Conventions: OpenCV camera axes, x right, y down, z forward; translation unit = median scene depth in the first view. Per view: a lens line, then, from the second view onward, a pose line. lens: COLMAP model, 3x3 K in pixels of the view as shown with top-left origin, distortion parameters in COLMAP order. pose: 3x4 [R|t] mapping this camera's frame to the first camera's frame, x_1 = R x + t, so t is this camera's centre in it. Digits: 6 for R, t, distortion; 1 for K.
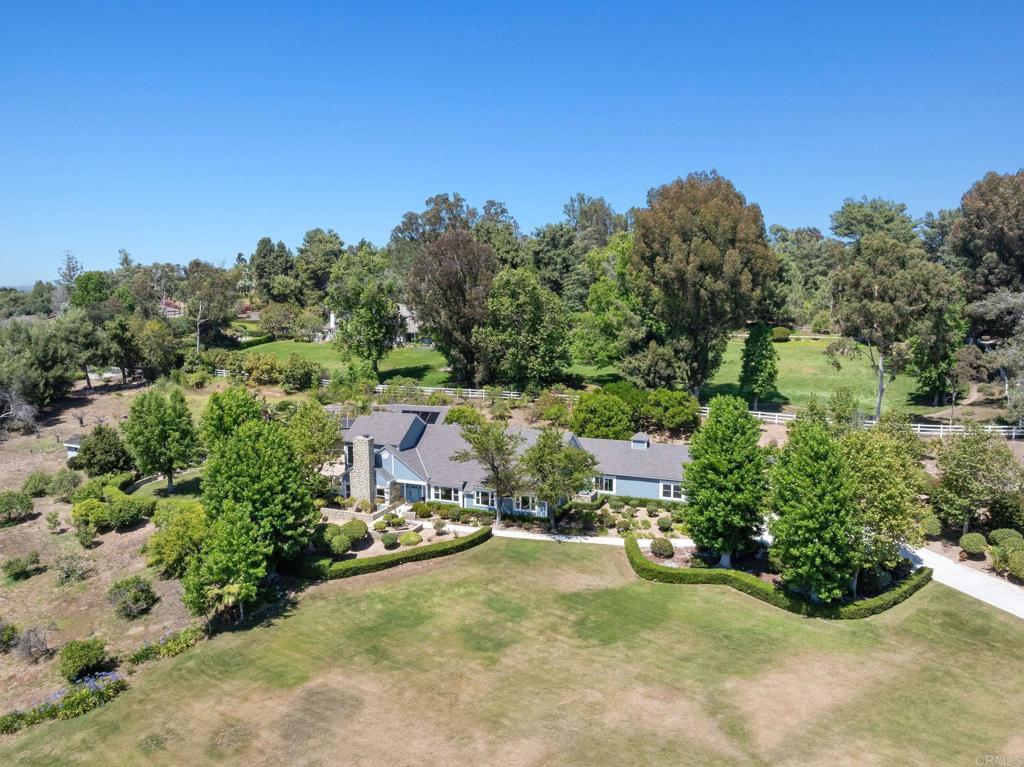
lens RADIAL K [[724.6, 0, 510.7], [0, 724.6, 384.5], [0, 0, 1]] dist [-0.033337, 0.002835]
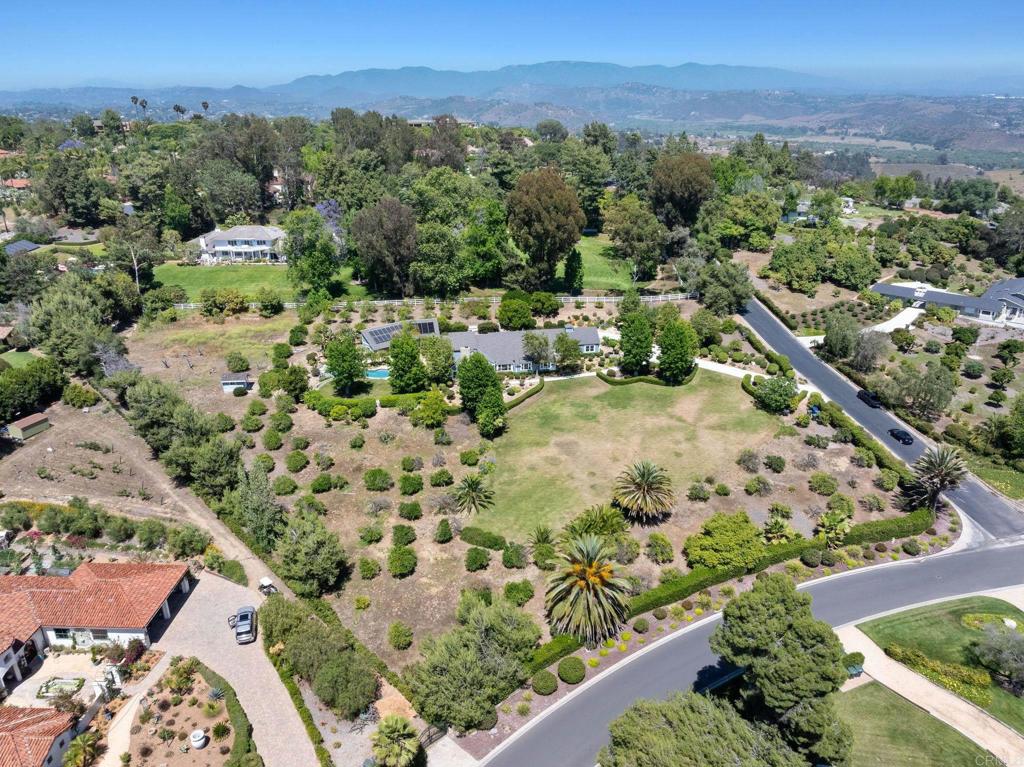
lens RADIAL K [[724.6, 0, 511.0], [0, 724.6, 383.3], [0, 0, 1]] dist [-0.033337, 0.002835]
pose [[0.853810, -0.188776, 0.485152, -1.106735], [0.069900, 0.965069, 0.252500, -0.337100], [-0.515871, -0.181675, 0.837181, -0.791175]]
